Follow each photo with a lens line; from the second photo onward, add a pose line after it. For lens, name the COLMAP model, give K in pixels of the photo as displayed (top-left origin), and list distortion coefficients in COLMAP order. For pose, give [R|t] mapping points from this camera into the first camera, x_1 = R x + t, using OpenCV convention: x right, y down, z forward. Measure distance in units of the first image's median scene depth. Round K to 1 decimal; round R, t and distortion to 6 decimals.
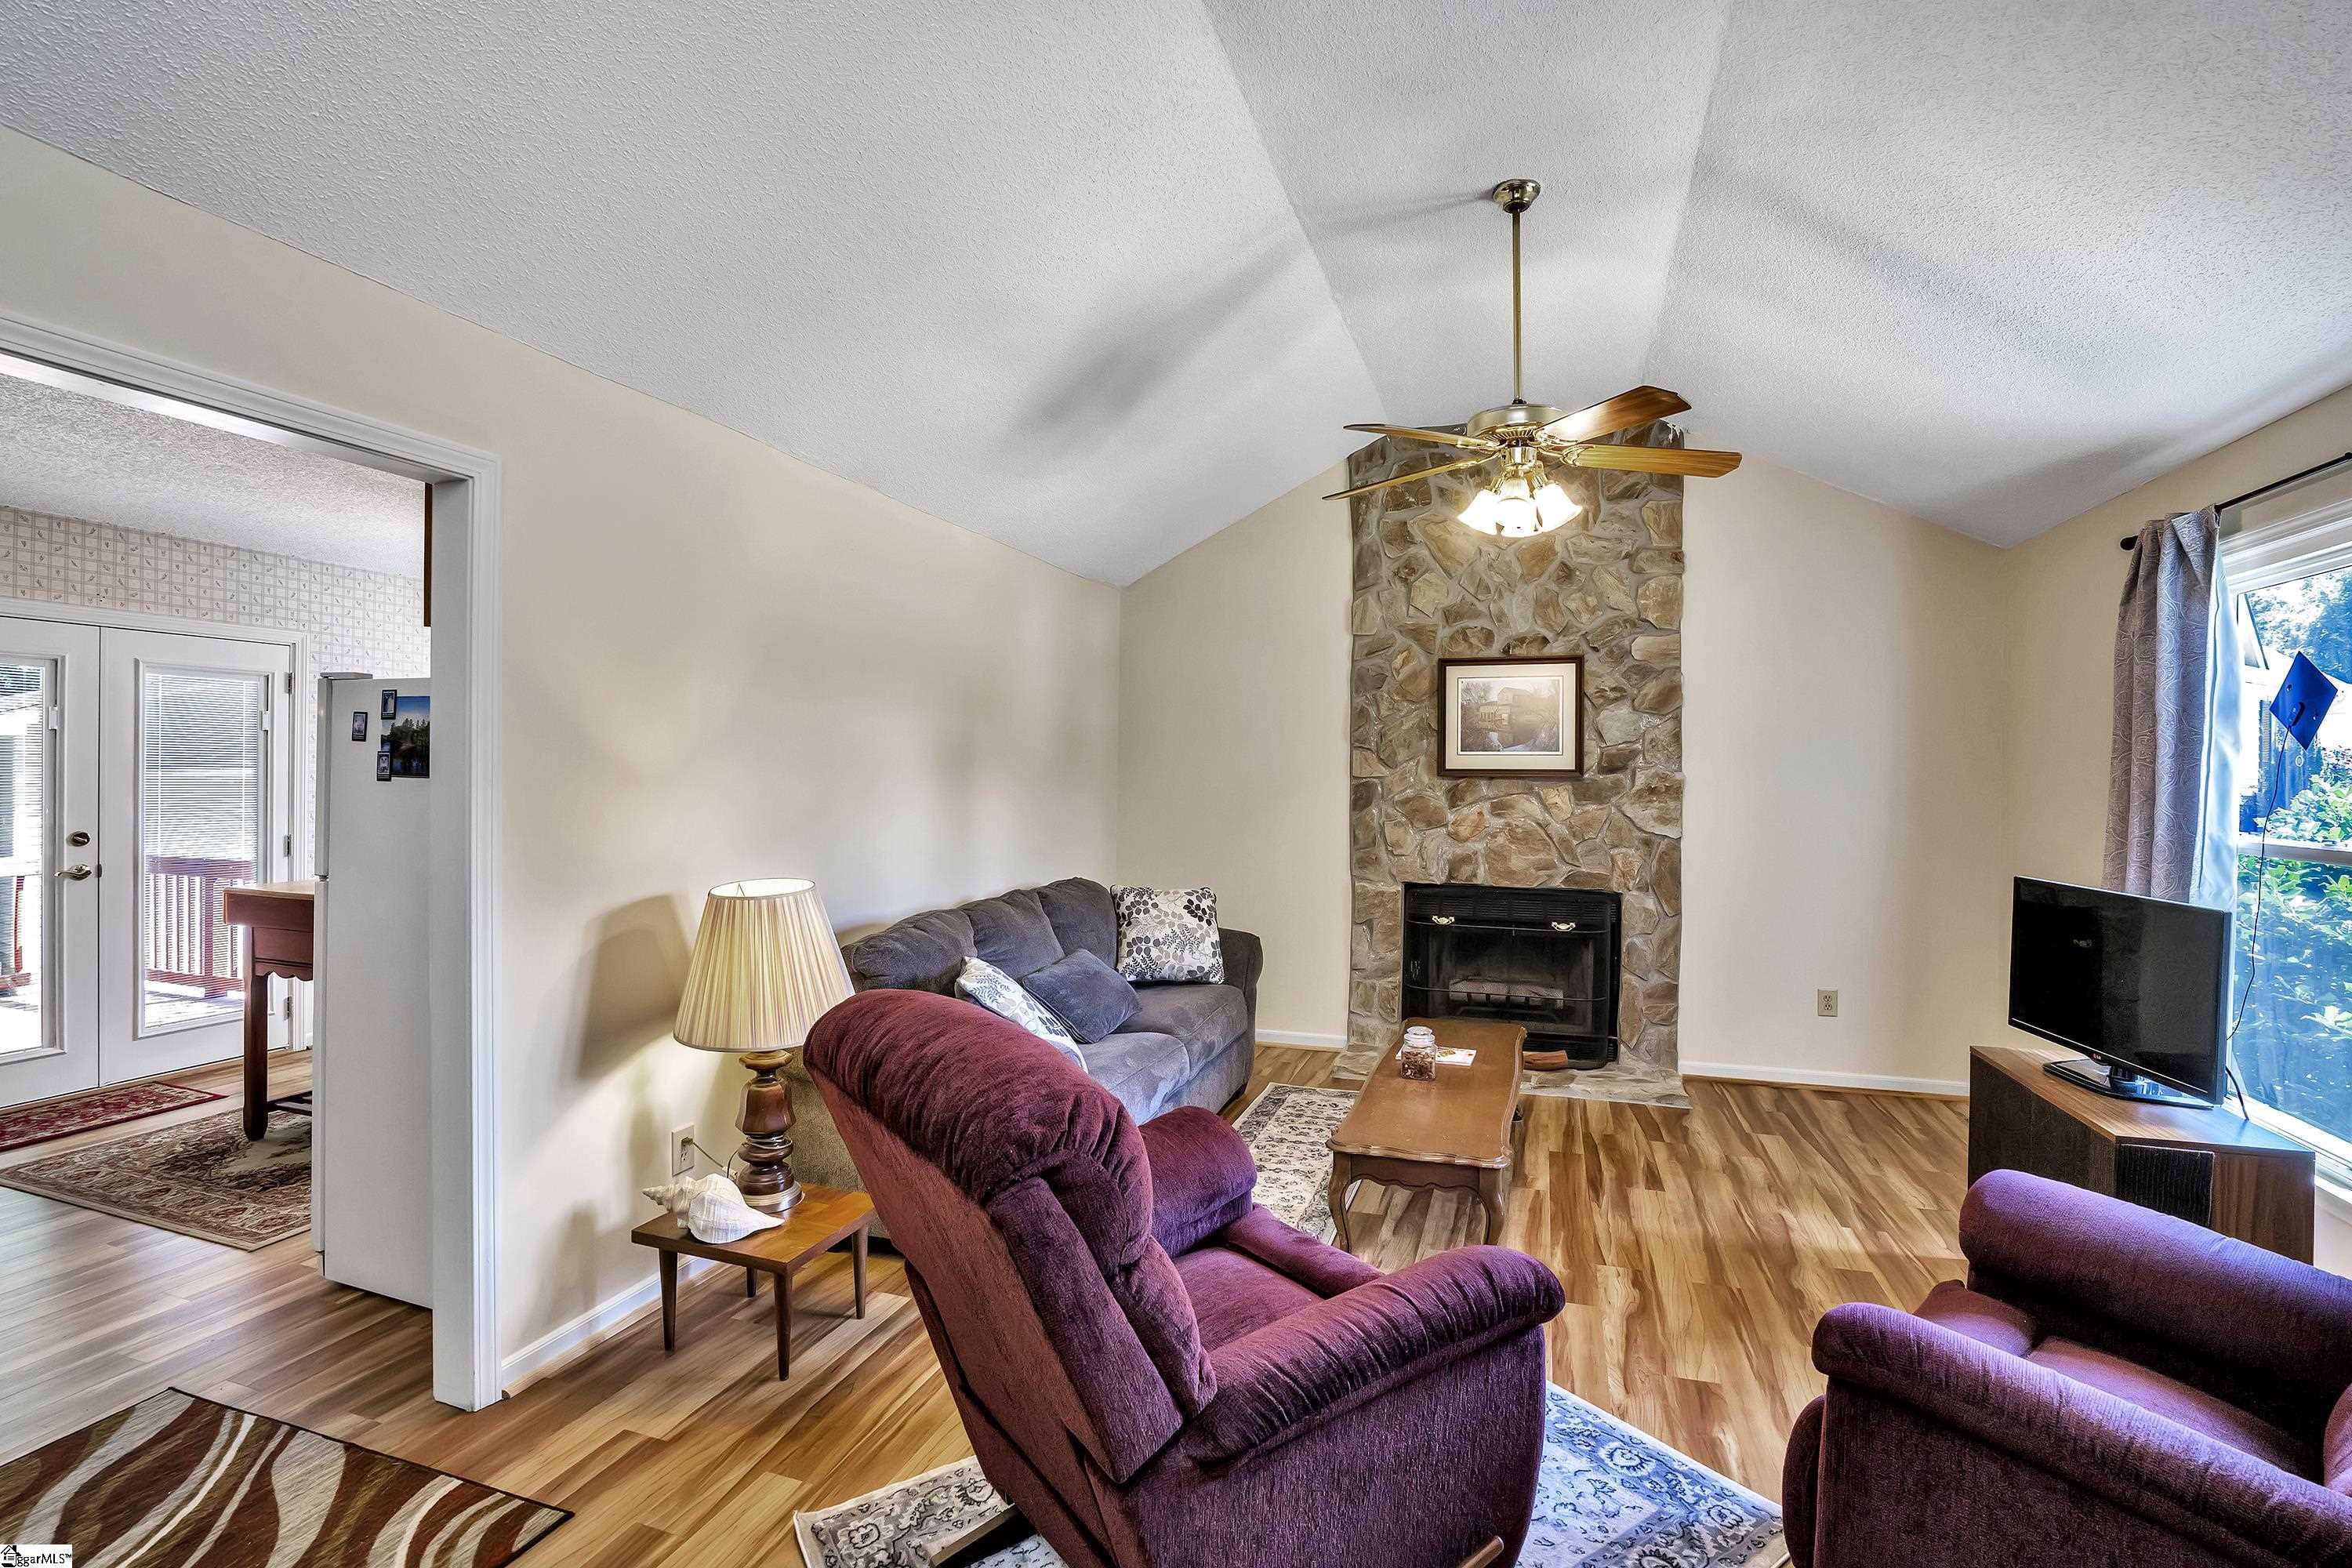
lens RADIAL K [[1083.5, 0, 1200.6], [0, 1083.5, 767.8], [0, 0, 1]] dist [-0.019817, 0.001035]
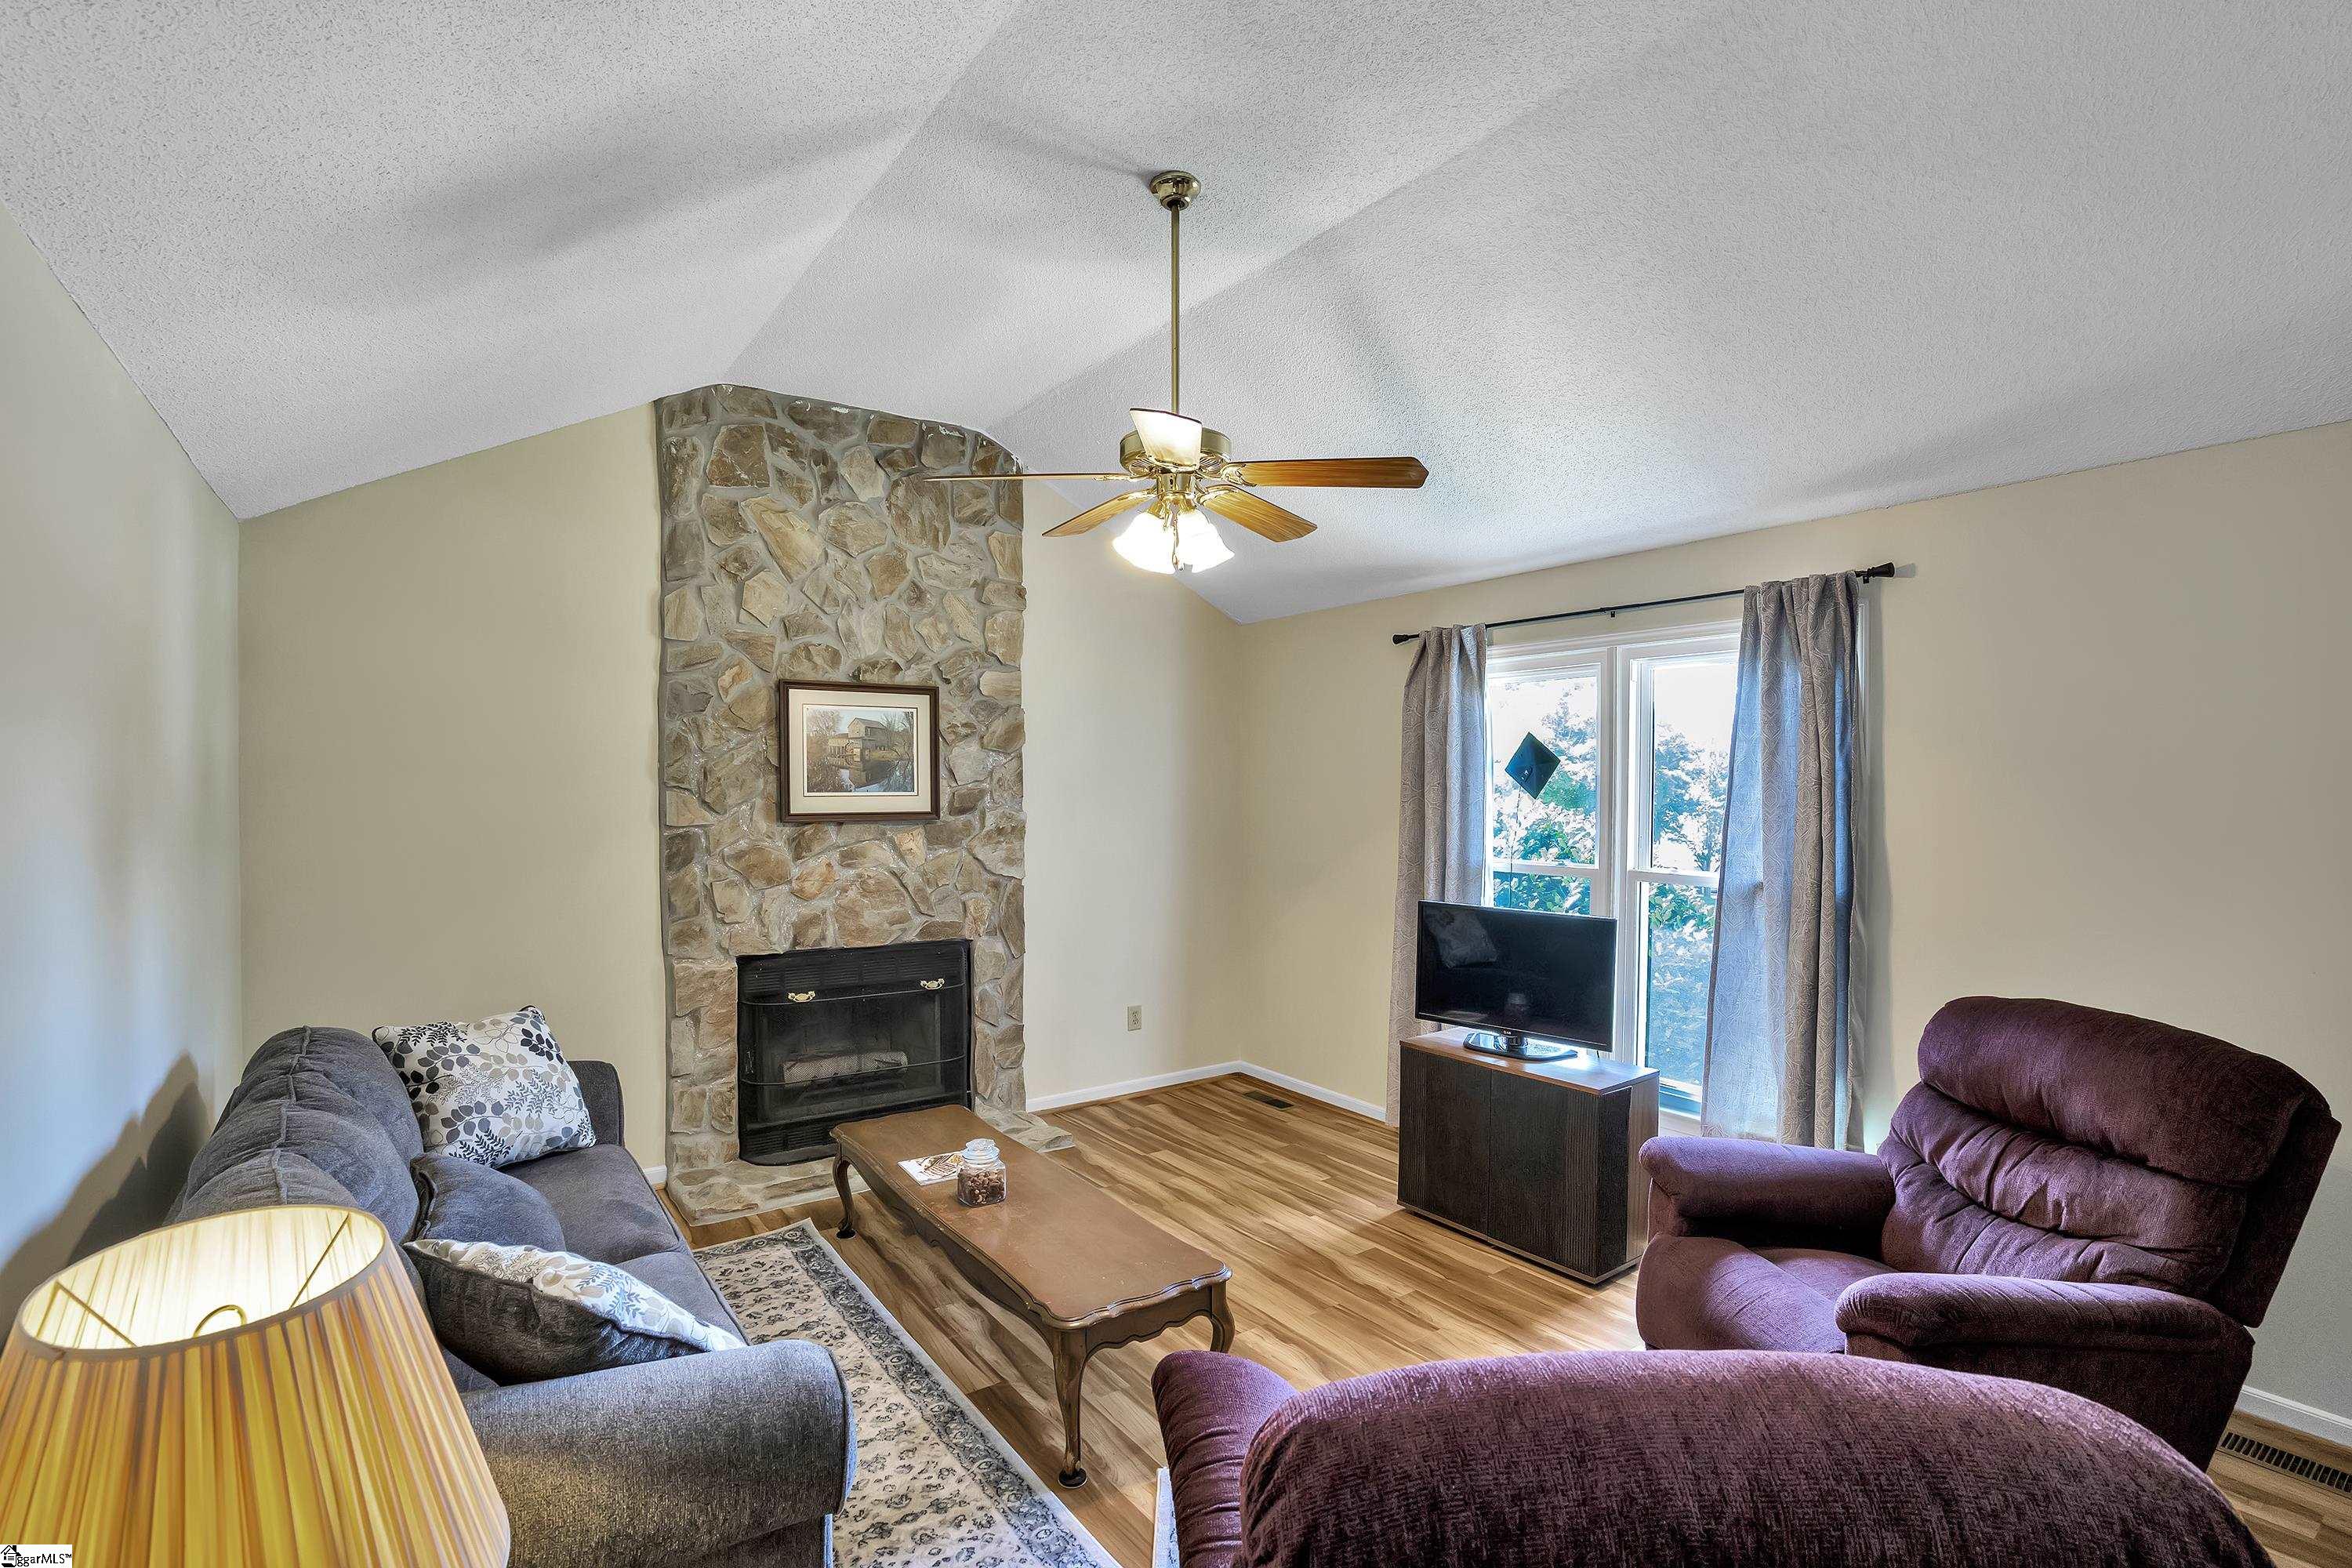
lens RADIAL K [[1092.4, 0, 1178.7], [0, 1092.4, 801.8], [0, 0, 1]] dist [-0.055201, 0.024707]
pose [[0.606344, -0.020148, 0.794947, -0.258486], [0.002153, 0.999717, 0.023696, -0.027671], [-0.795200, -0.012656, 0.606216, 0.272491]]
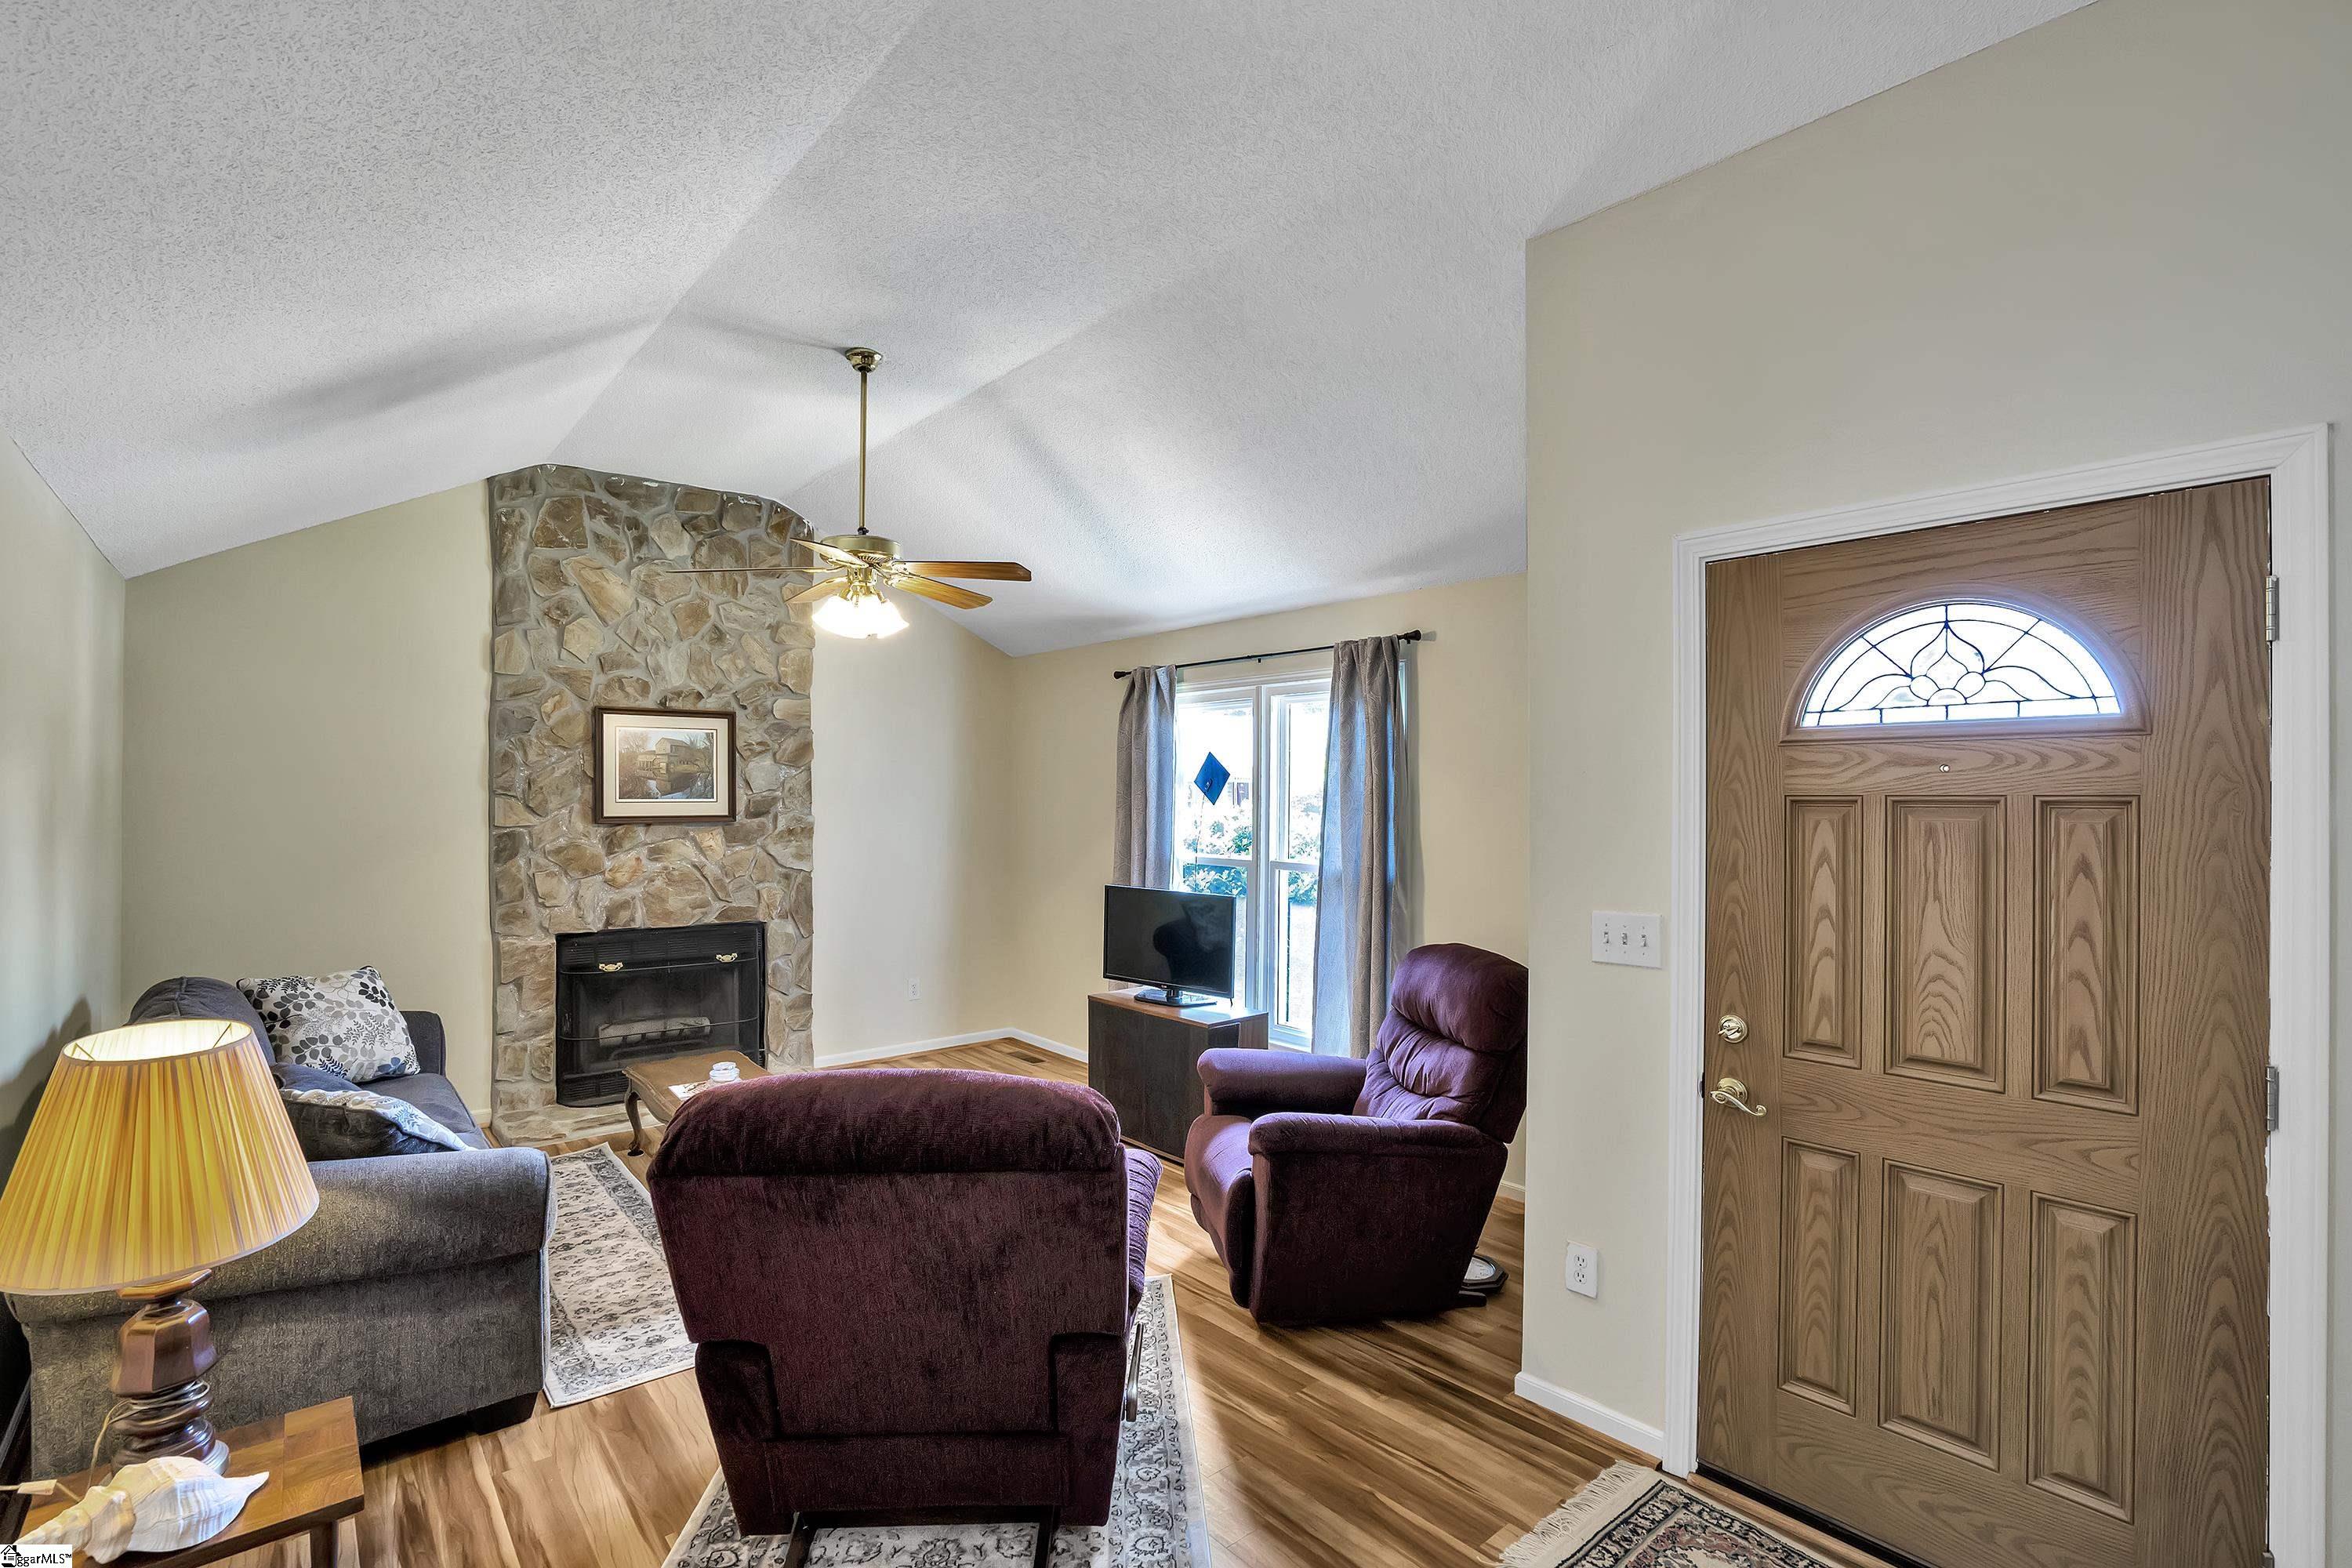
lens RADIAL K [[1080.2, 0, 1165.5], [0, 1080.2, 788.8], [0, 0, 1]] dist [-0.046507, 0.020018]
pose [[0.541488, -0.004033, 0.840699, -0.332030], [0.000471, 0.999990, 0.004494, -0.029559], [-0.840709, -0.002038, 0.541484, 0.029985]]
